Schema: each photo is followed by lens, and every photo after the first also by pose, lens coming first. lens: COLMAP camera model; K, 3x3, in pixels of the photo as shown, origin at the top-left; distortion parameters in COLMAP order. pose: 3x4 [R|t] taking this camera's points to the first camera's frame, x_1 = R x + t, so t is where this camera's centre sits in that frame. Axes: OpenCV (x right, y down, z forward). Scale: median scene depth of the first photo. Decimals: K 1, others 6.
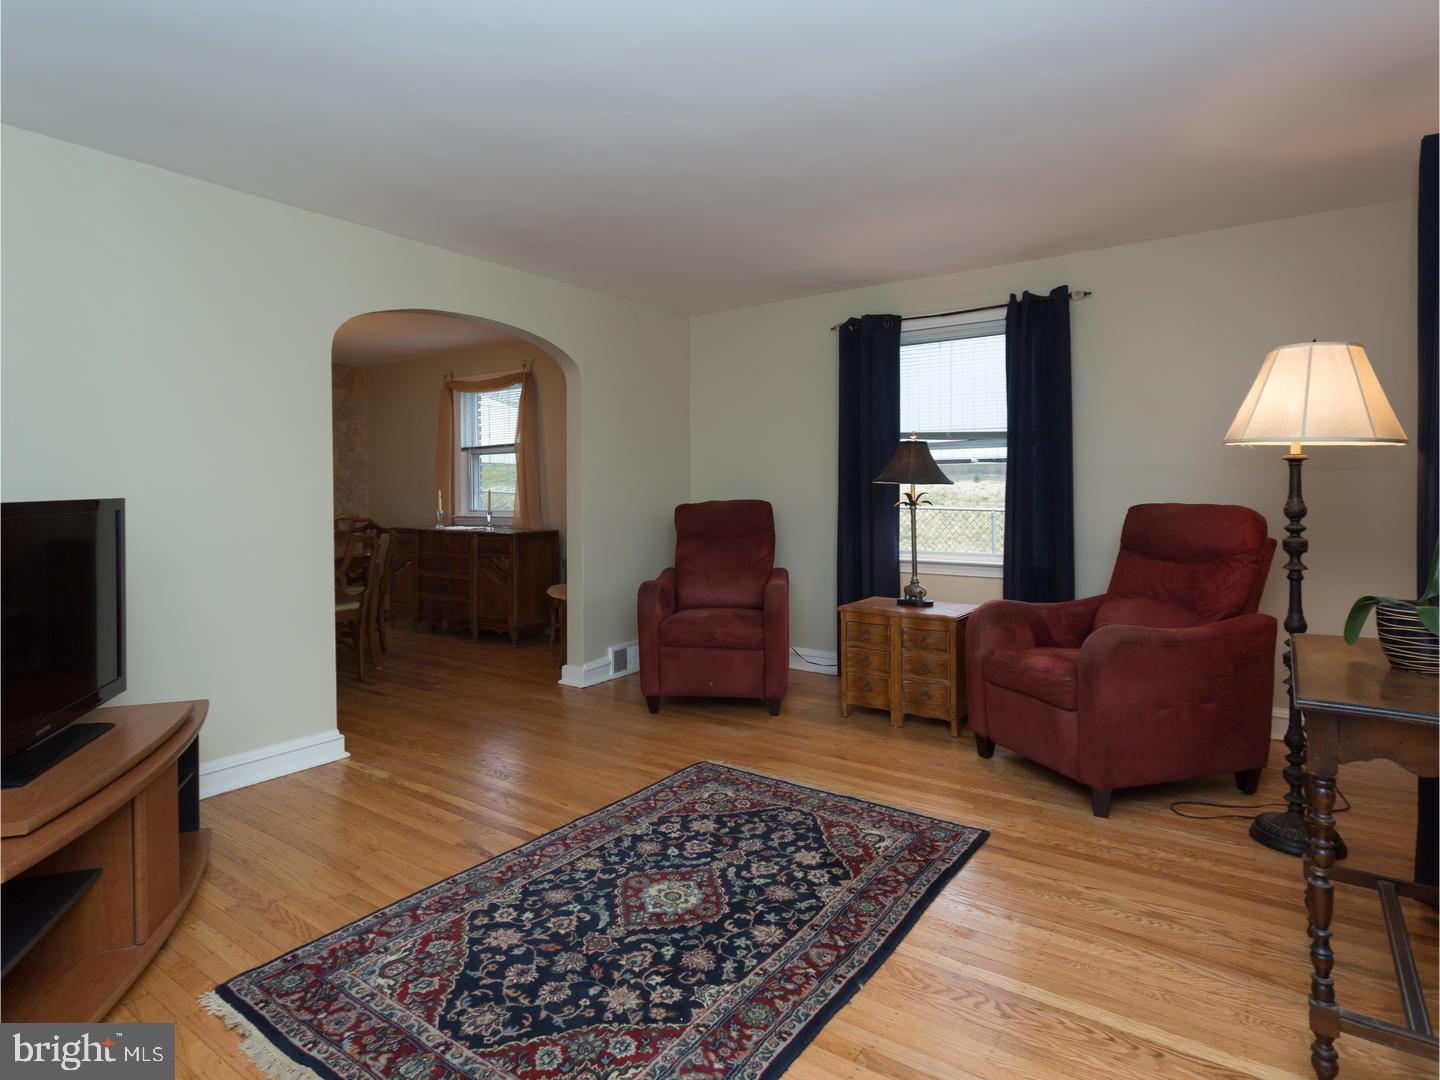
lens RADIAL K [[782.0, 0, 729.3], [0, 782.0, 534.9], [0, 0, 1]] dist [-0.000564, -0.000972]
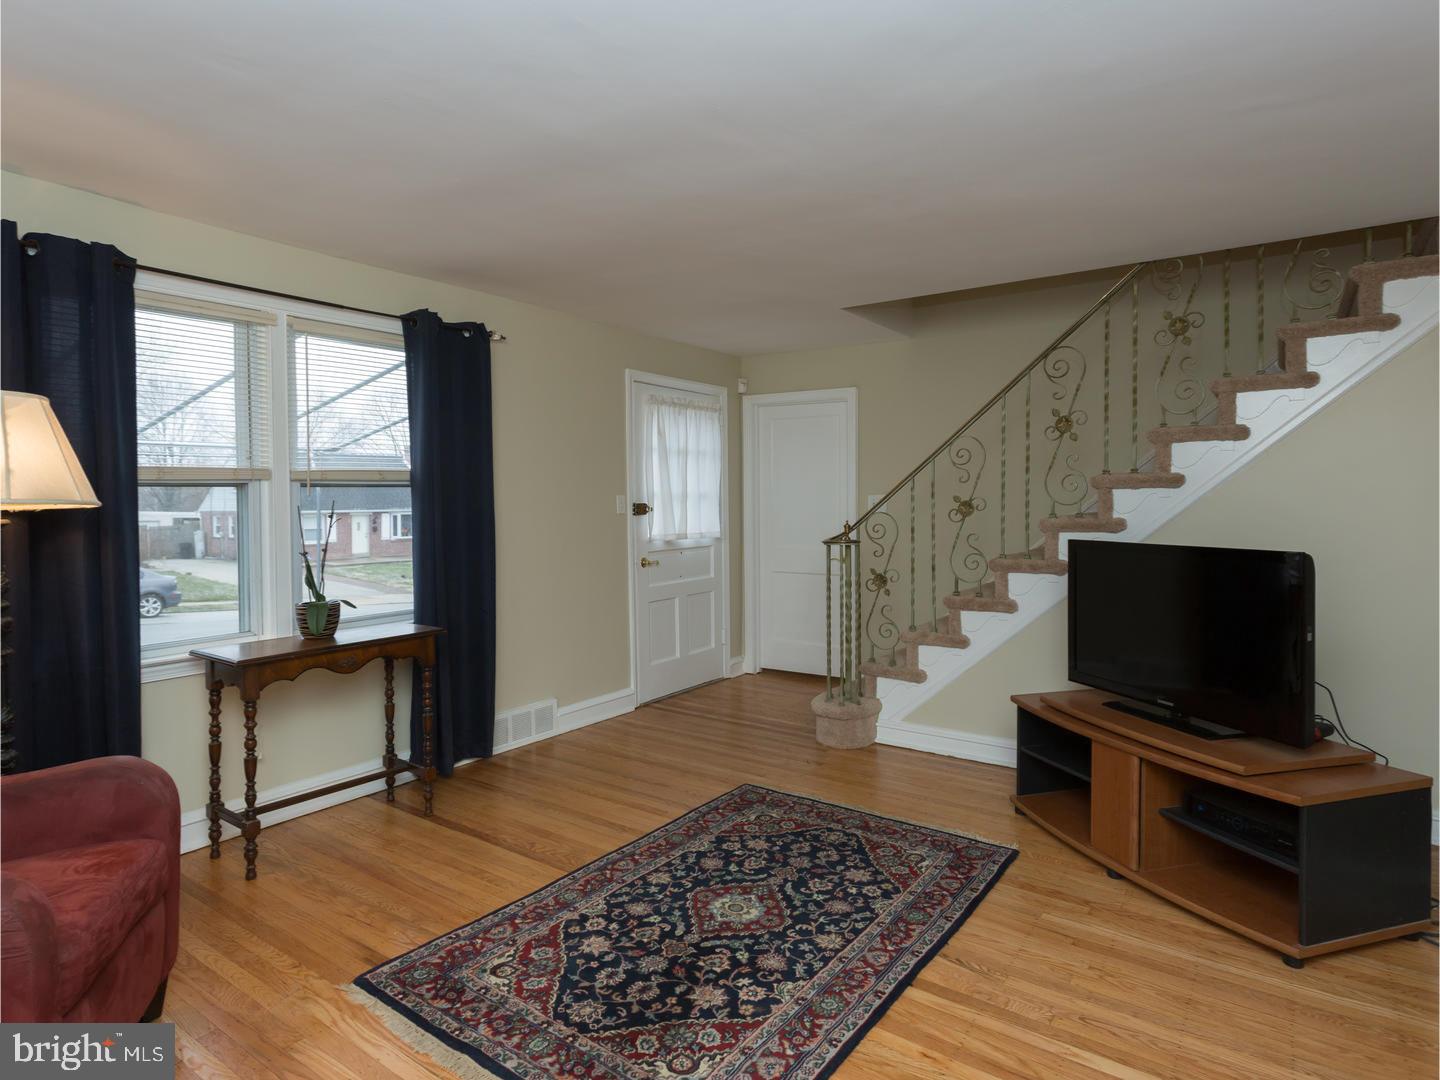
lens RADIAL K [[782.0, 0, 729.3], [0, 782.0, 534.9], [0, 0, 1]] dist [-0.000564, -0.000972]
pose [[-0.999933, 0.008962, 0.007373, -0.074435], [0.009660, 0.994856, 0.100839, -0.176044], [-0.006431, 0.100904, -0.994875, 2.015298]]
